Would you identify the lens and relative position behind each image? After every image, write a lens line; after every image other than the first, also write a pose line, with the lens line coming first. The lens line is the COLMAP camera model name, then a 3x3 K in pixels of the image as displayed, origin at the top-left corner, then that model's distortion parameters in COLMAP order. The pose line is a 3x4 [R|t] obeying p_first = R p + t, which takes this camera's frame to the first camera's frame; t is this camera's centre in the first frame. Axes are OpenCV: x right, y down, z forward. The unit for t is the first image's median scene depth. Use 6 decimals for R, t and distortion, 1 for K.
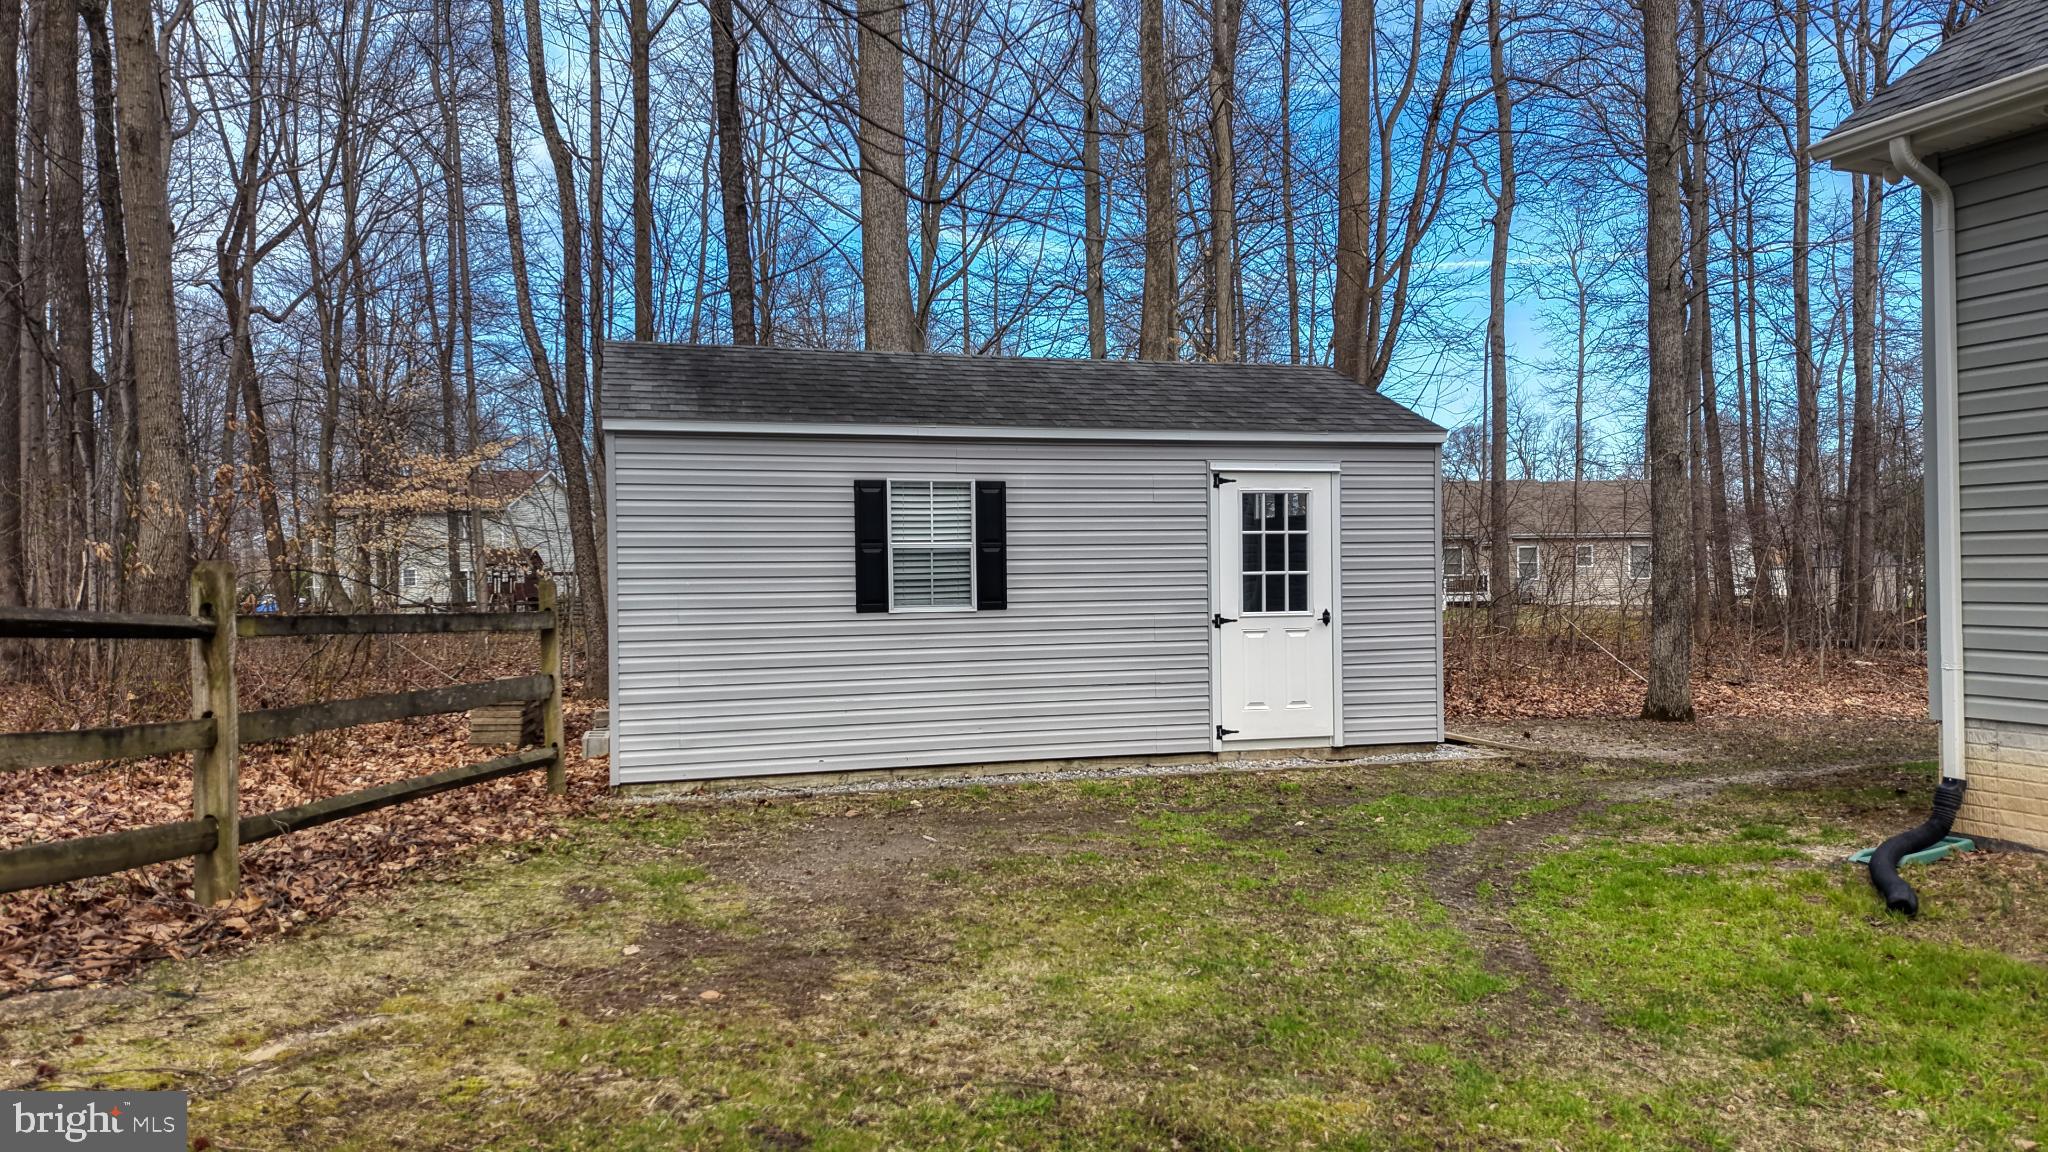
lens RADIAL K [[1363.2, 0, 1025.8], [0, 1363.2, 572.3], [0, 0, 1]] dist [0.032072, -0.039146]
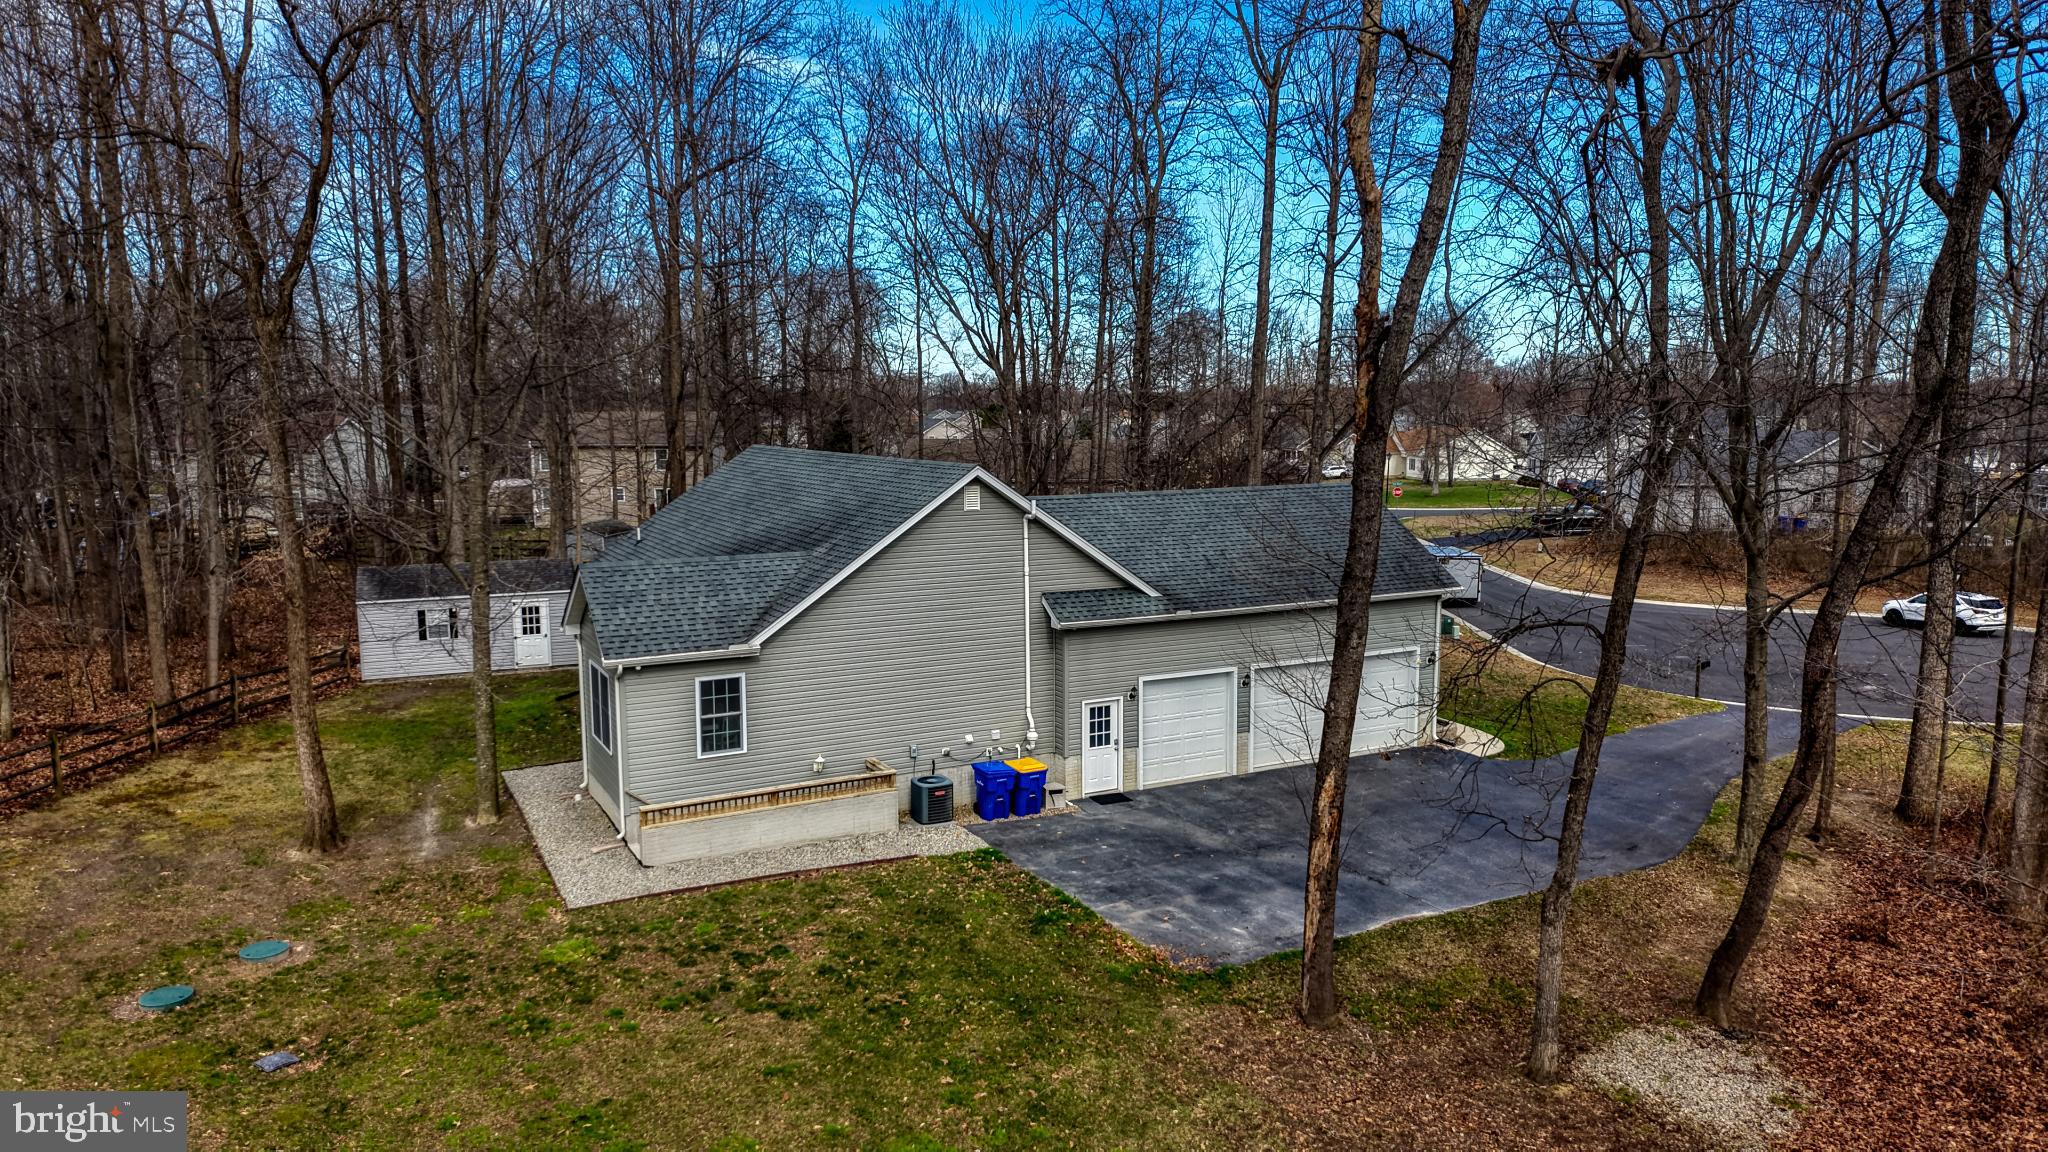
lens RADIAL K [[1363.2, 0, 1033.3], [0, 1363.2, 568.7], [0, 0, 1]] dist [0.032072, -0.039146]
pose [[0.990137, -0.009886, 0.139753, 1.097924], [-0.006641, 0.993075, 0.117297, -0.657280], [-0.139945, -0.117069, 0.983214, -3.213053]]
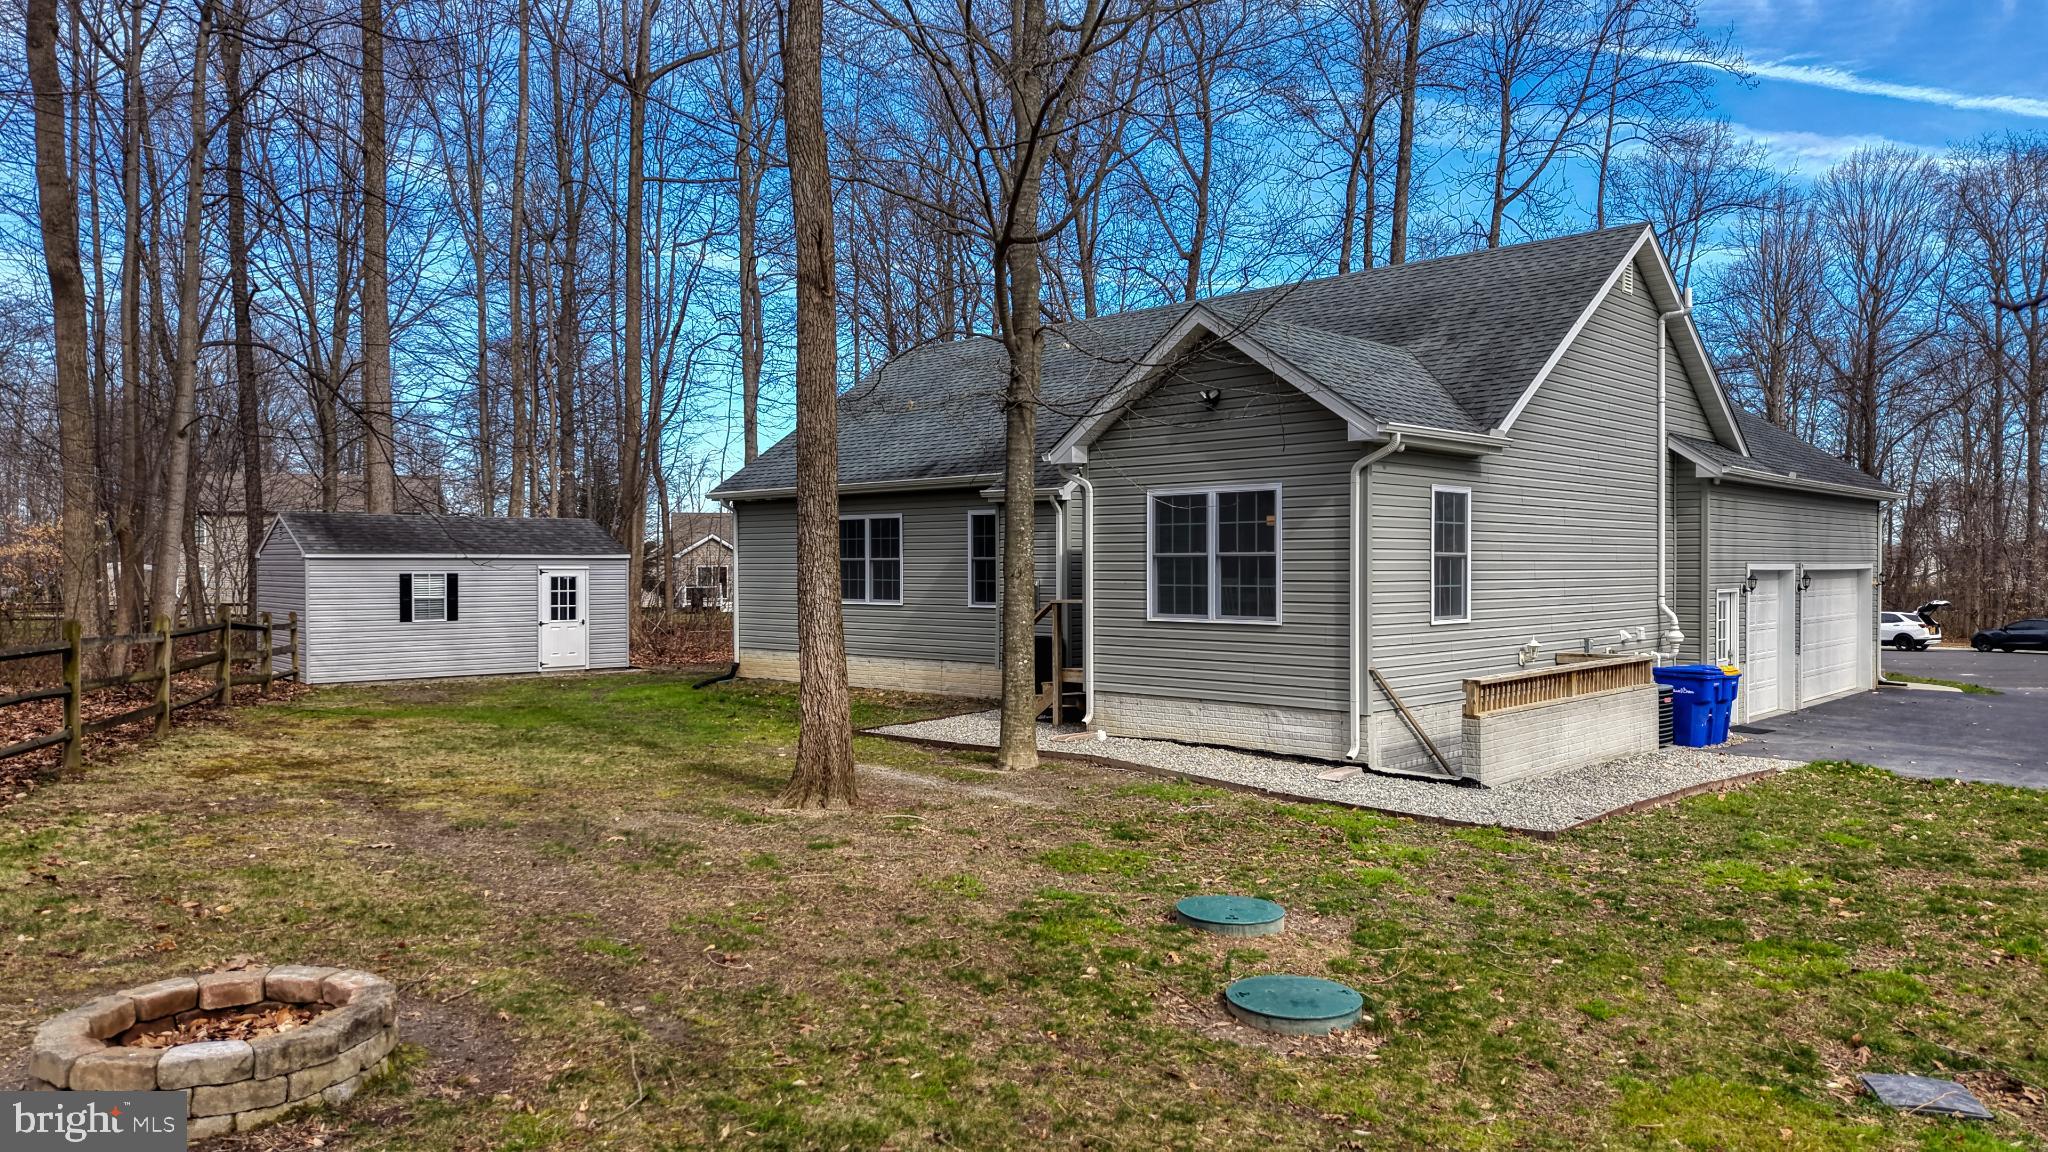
lens RADIAL K [[1363.2, 0, 1026.4], [0, 1363.2, 574.4], [0, 0, 1]] dist [0.032072, -0.039146]
pose [[0.899918, 0.007396, 0.435996, -0.175926], [-0.008888, 0.999960, 0.001383, -0.074077], [-0.435968, -0.005120, 0.899947, -1.854912]]
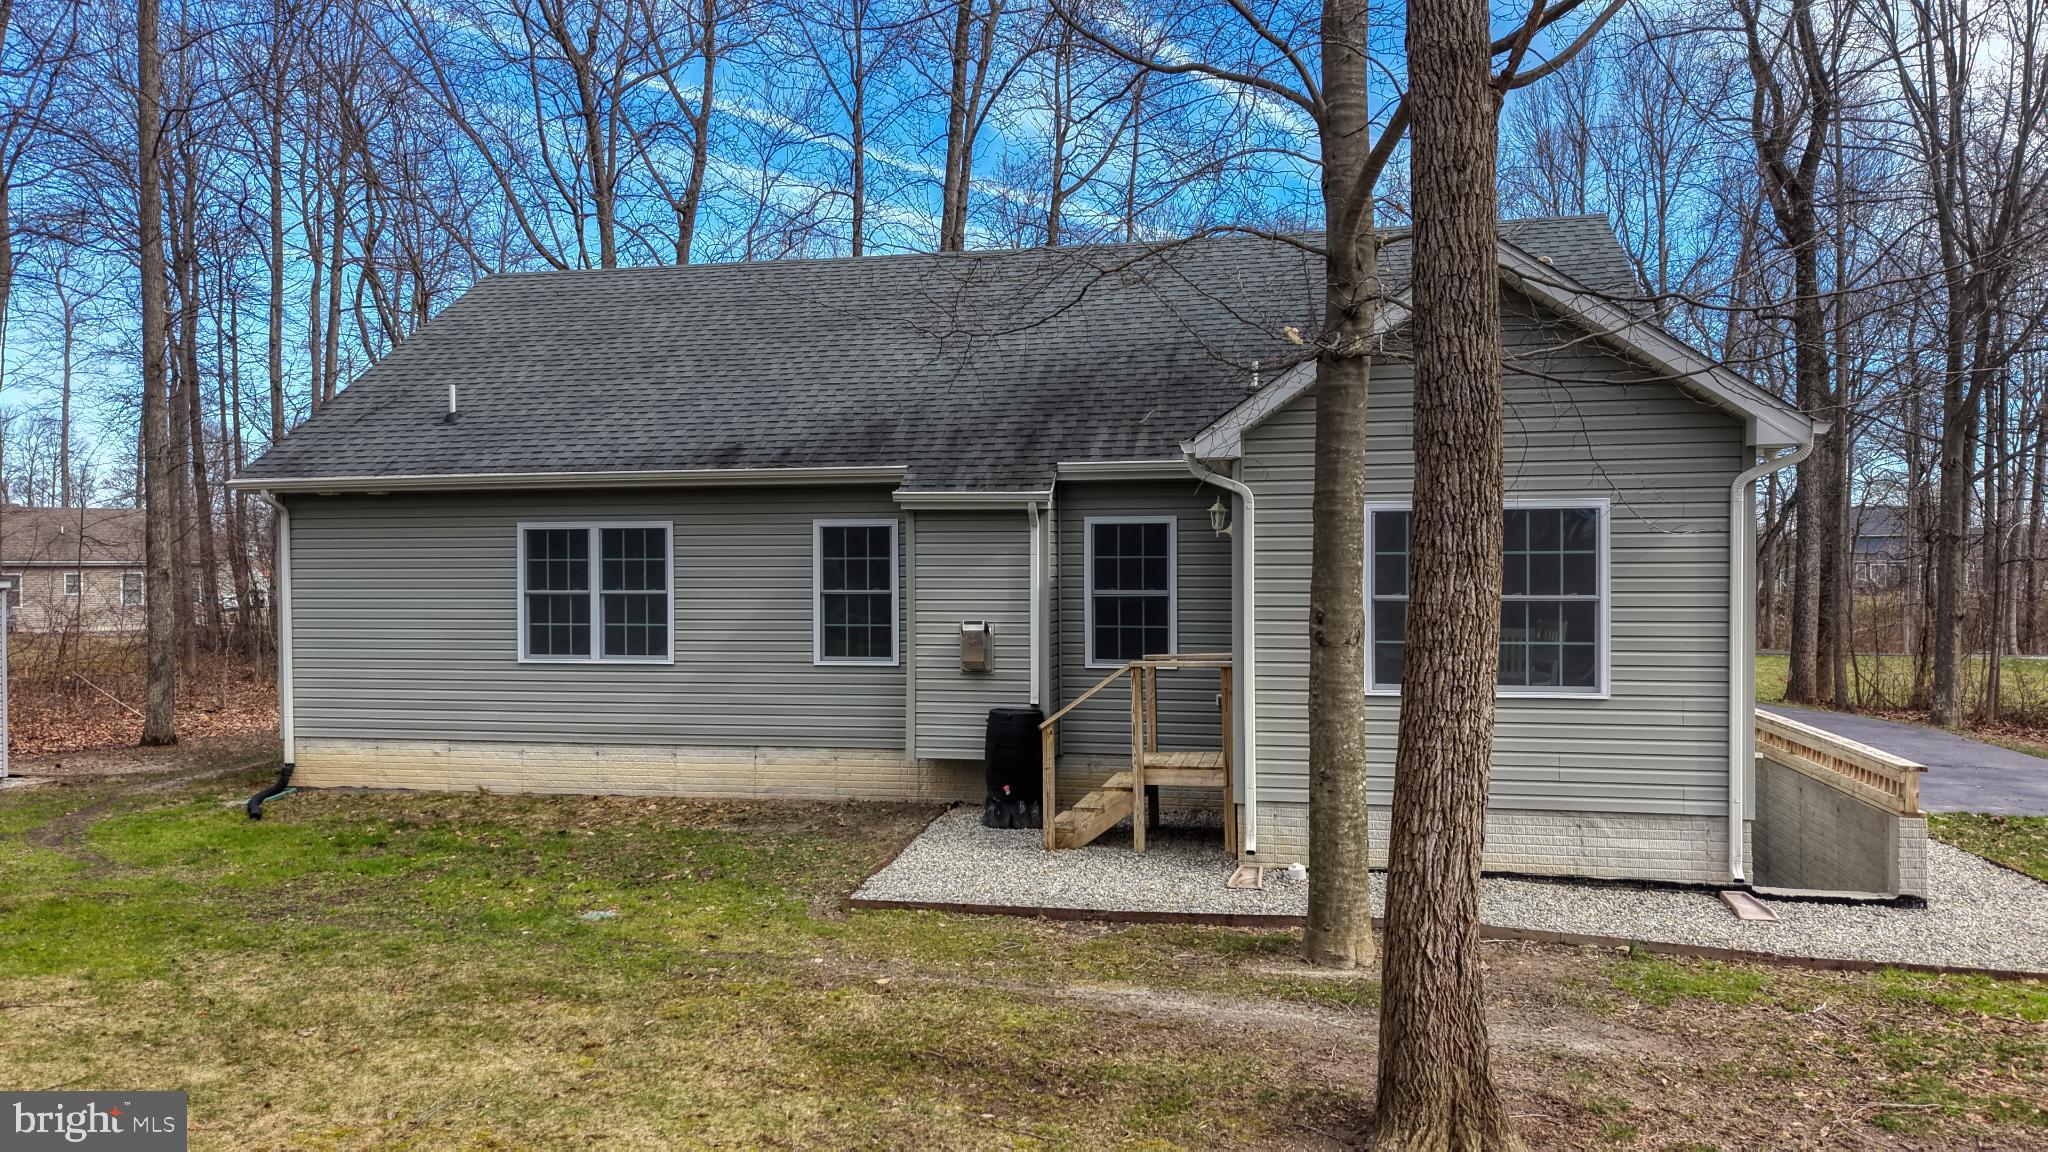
lens RADIAL K [[1363.2, 0, 1027.1], [0, 1363.2, 577.6], [0, 0, 1]] dist [0.032072, -0.039146]
pose [[0.539419, -0.001703, 0.842036, -0.402008], [-0.000819, 0.999996, 0.002547, -0.113361], [-0.842037, -0.002063, 0.539416, -0.865520]]
